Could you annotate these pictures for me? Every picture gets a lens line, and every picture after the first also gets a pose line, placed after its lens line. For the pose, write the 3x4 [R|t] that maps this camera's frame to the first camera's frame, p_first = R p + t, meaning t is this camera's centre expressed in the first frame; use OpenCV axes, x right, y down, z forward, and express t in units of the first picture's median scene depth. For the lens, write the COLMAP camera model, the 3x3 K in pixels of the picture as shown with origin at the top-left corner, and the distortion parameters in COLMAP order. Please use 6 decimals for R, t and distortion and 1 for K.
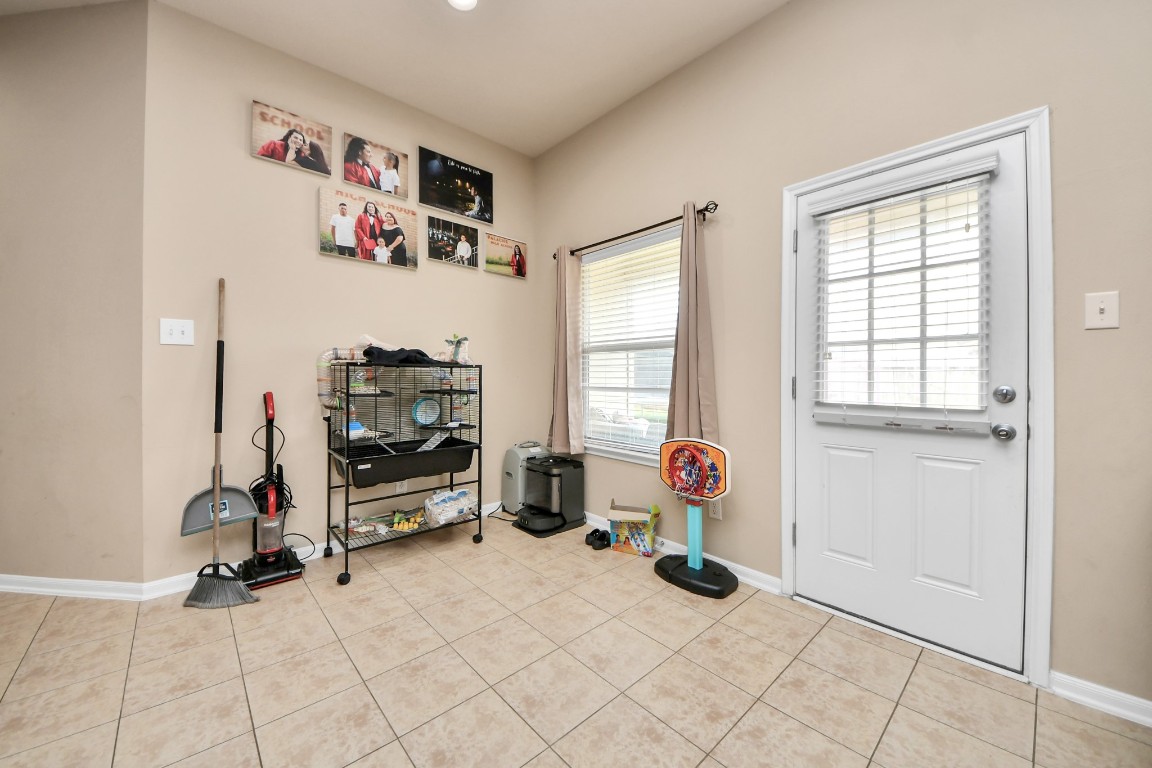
lens RADIAL K [[419.7, 0, 592.4], [0, 419.7, 373.7], [0, 0, 1]] dist [0.005727, -0.003318]
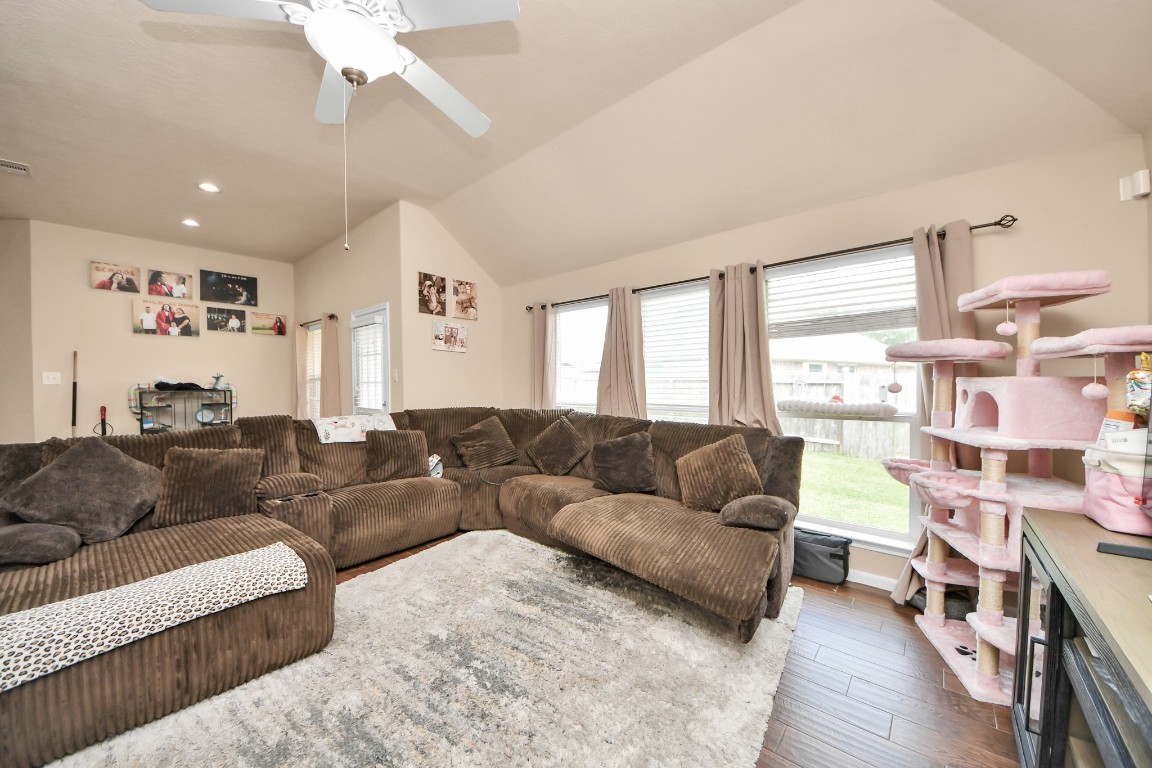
lens RADIAL K [[419.7, 0, 586.8], [0, 419.7, 385.6], [0, 0, 1]] dist [0.005727, -0.003318]
pose [[0.986780, -0.004746, 0.161996, 1.025053], [0.002801, 0.999921, 0.012234, -0.057824], [-0.162041, -0.011619, 0.986716, -1.171349]]
